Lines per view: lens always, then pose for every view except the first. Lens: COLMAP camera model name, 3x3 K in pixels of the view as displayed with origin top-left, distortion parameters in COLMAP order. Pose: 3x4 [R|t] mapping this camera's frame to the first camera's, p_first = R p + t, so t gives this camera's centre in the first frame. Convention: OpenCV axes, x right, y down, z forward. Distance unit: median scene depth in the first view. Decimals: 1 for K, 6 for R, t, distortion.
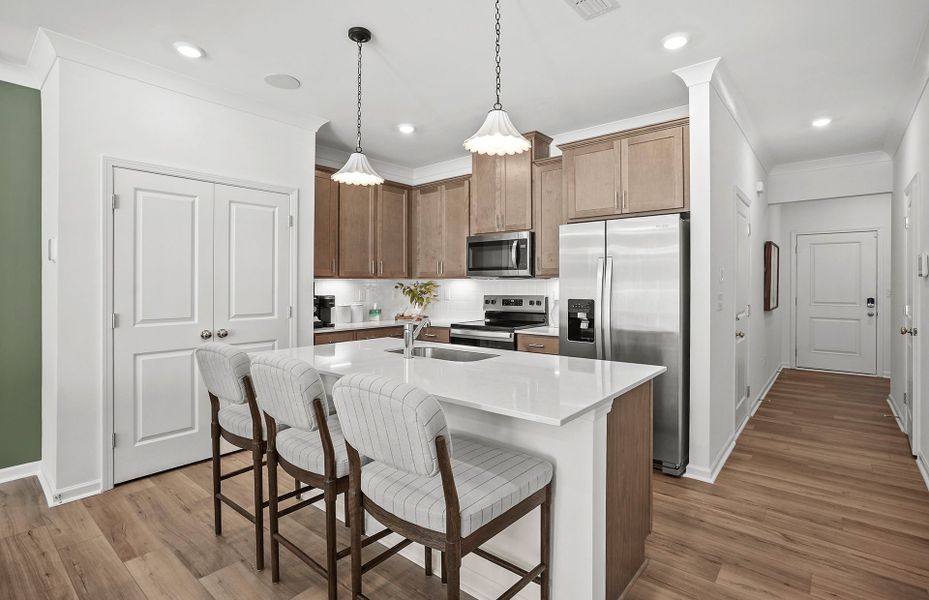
lens RADIAL K [[452.3, 0, 459.7], [0, 452.3, 282.3], [0, 0, 1]] dist [-0.014781, 0.002233]
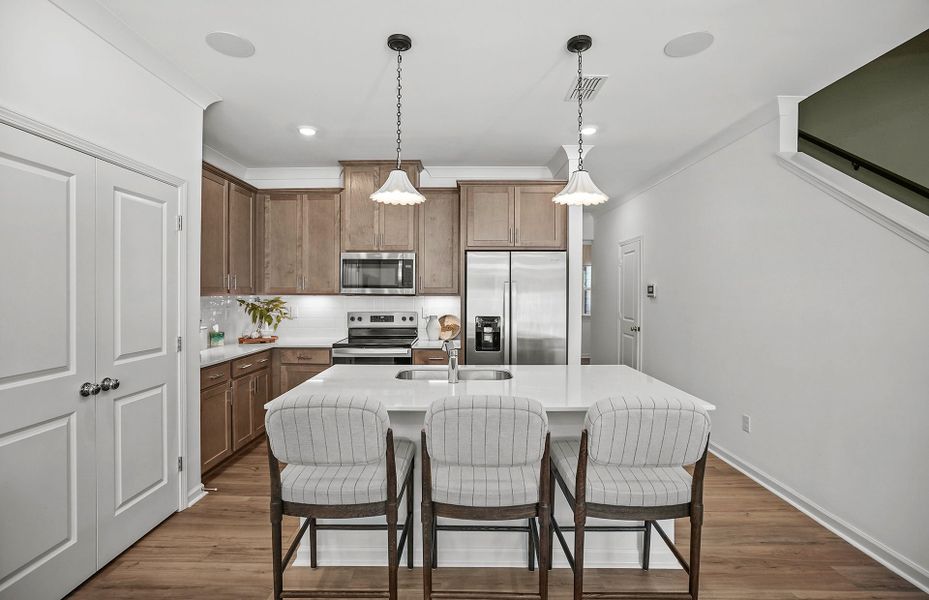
lens RADIAL K [[432.4, 0, 461.3], [0, 432.4, 288.6], [0, 0, 1]] dist [-0.048535, 0.021441]
pose [[0.767698, 0.008030, 0.640761, -0.452273], [-0.006335, 0.999968, -0.004940, -0.025145], [-0.640780, -0.000267, 0.767724, 0.154734]]
